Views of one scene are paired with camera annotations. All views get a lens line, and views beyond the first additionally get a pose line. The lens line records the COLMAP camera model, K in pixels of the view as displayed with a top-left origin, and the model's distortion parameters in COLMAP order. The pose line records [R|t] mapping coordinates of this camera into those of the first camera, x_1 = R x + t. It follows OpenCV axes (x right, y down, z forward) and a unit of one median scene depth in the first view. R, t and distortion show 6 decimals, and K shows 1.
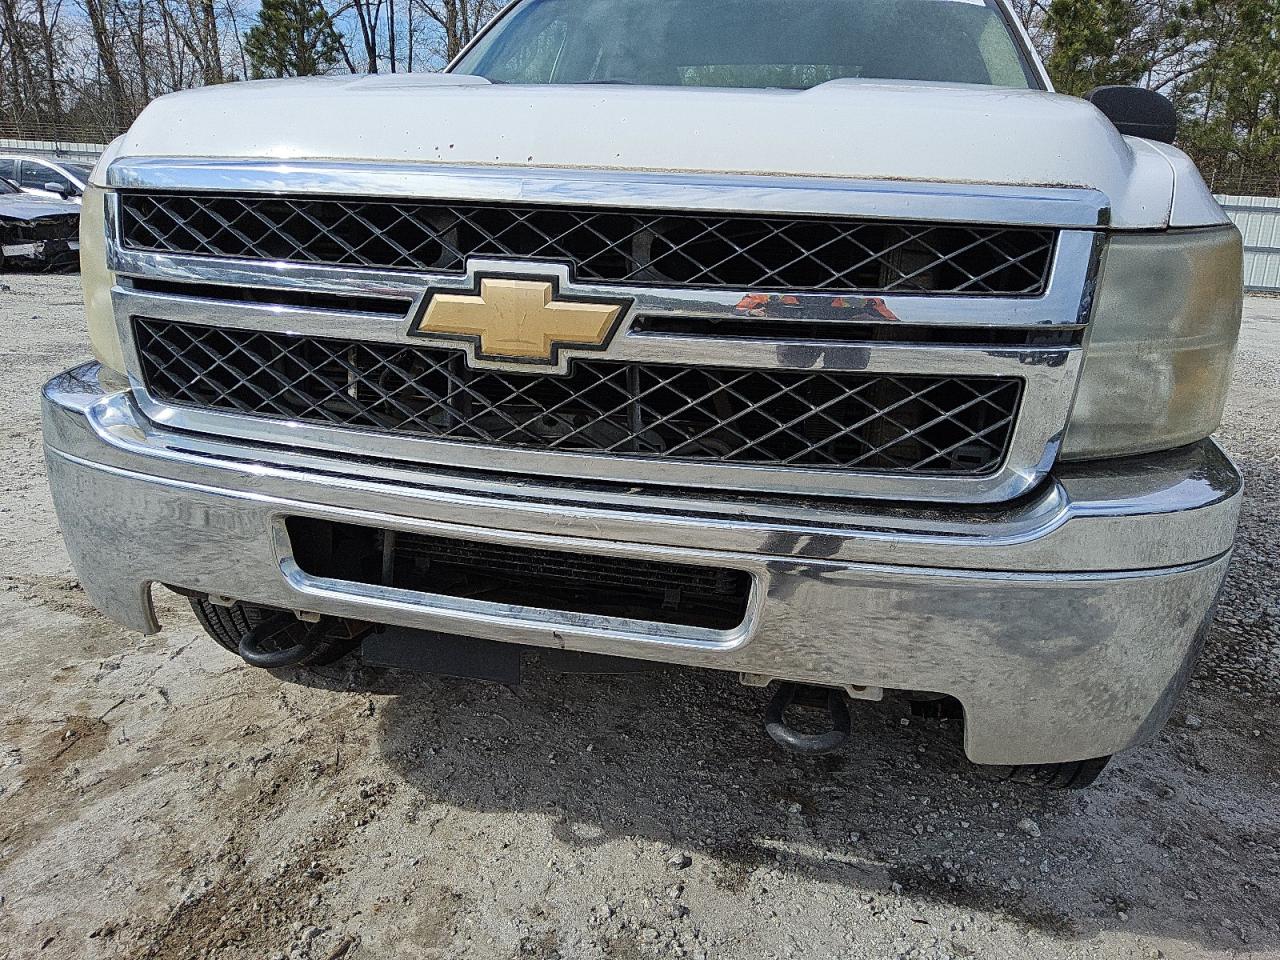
lens RADIAL K [[1017.3, 0, 630.7], [0, 1017.3, 481.1], [0, 0, 1]] dist [0.016015, -0.039306]
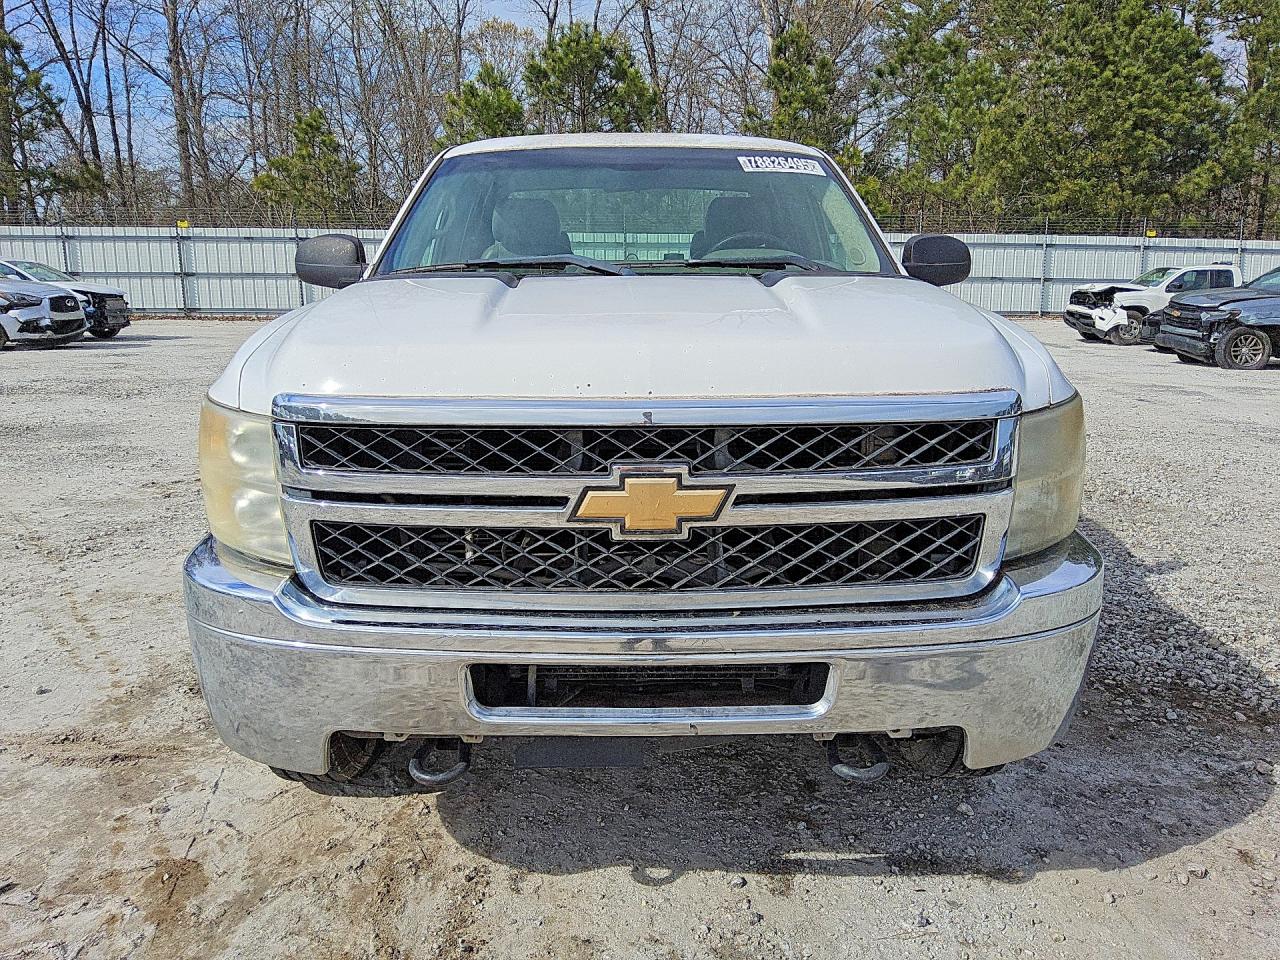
lens RADIAL K [[1017.3, 0, 651.6], [0, 1017.3, 473.0], [0, 0, 1]] dist [0.016015, -0.039306]
pose [[0.965519, -0.093948, 0.242791, -0.398920], [0.105282, 0.993858, -0.034103, -0.137306], [-0.238096, 0.058489, 0.969479, -0.322676]]
